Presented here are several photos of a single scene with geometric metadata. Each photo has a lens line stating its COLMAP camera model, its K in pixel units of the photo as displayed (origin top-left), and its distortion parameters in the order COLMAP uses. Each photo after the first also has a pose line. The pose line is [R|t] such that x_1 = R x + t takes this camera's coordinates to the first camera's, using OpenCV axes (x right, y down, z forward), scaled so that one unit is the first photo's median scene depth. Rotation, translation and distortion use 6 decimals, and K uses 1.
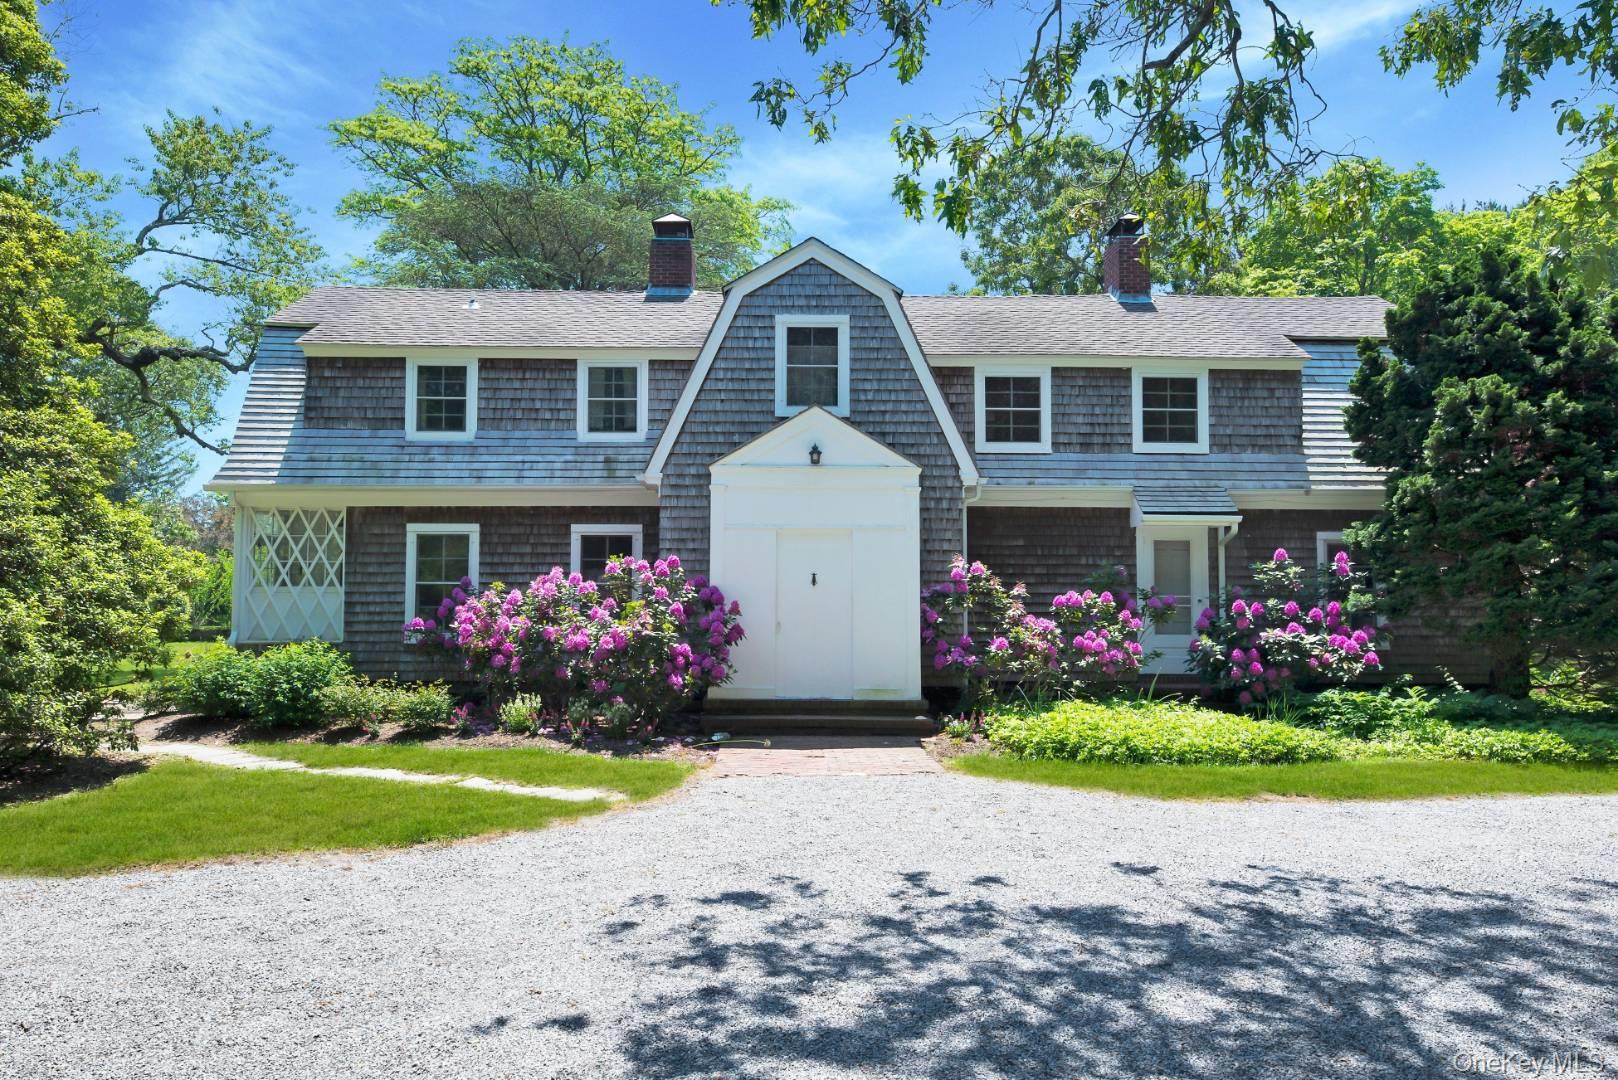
lens RADIAL K [[803.7, 0, 809.0], [0, 803.7, 540.0], [0, 0, 1]] dist [0.012495, -0.013353]
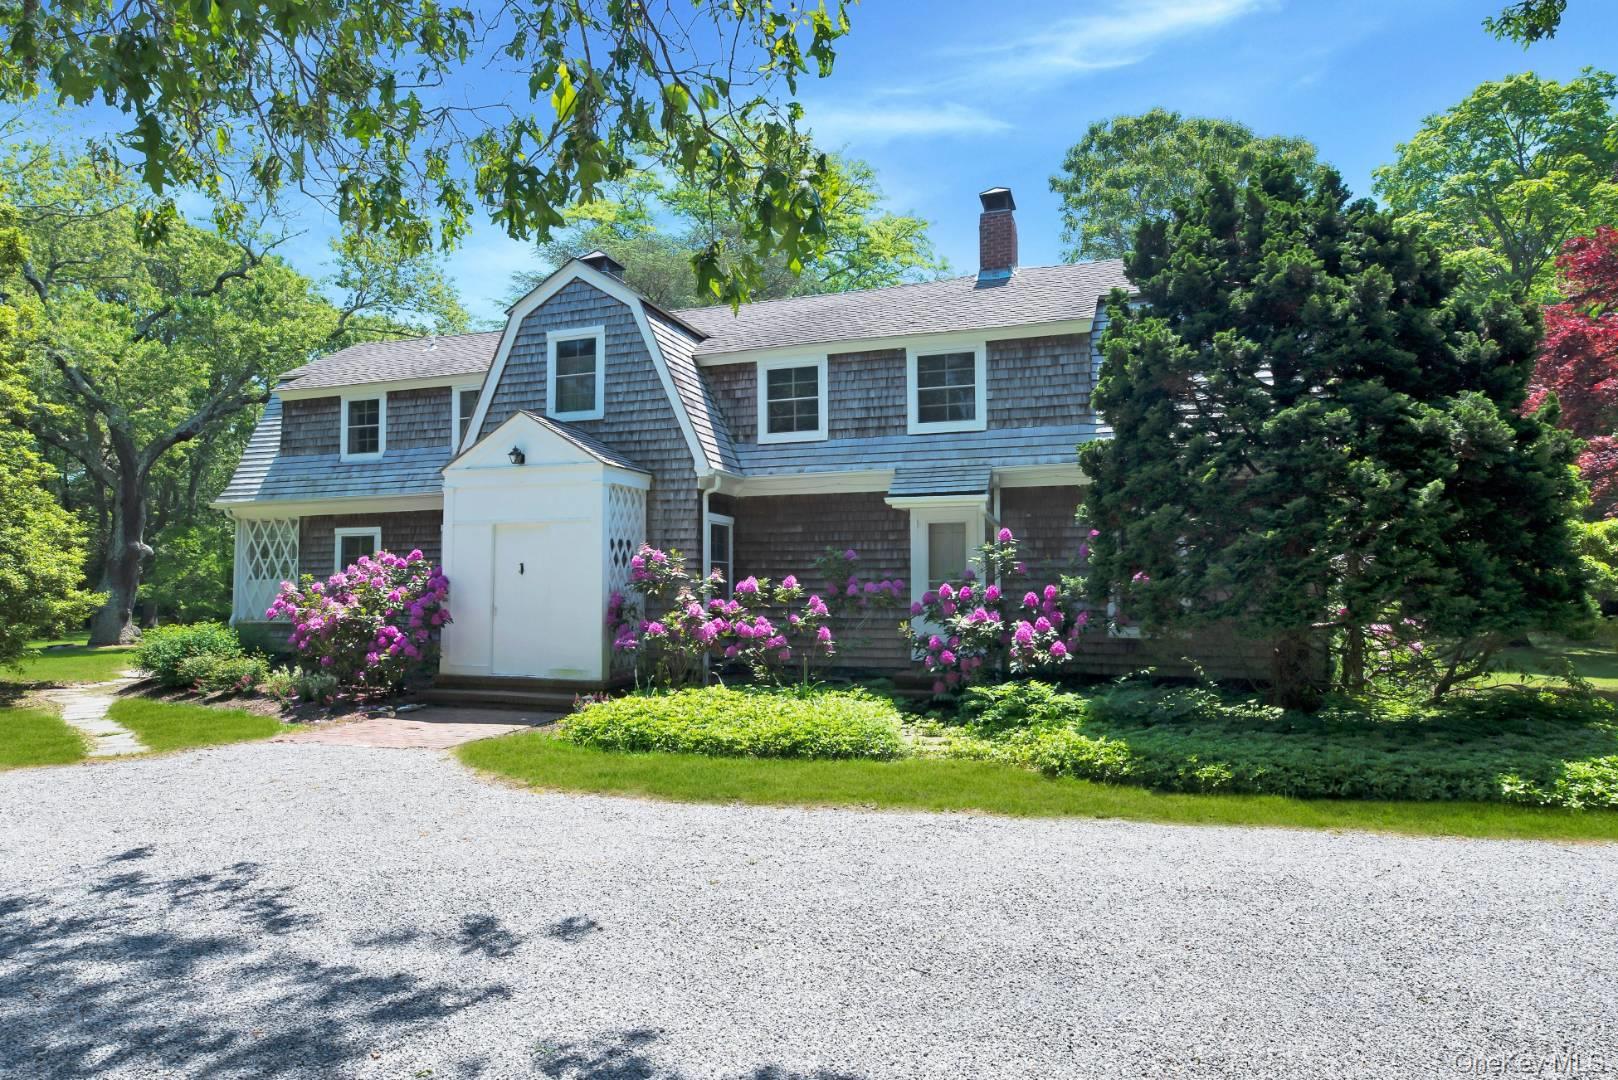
lens RADIAL K [[712.6, 0, 809.0], [0, 712.6, 540.0], [0, 0, 1]] dist [0.001000, -0.000186]
pose [[0.962040, -0.024566, -0.271802, 0.519830], [0.027815, 0.999580, 0.008110, 0.009758], [0.271489, -0.015362, 0.962319, 0.130115]]
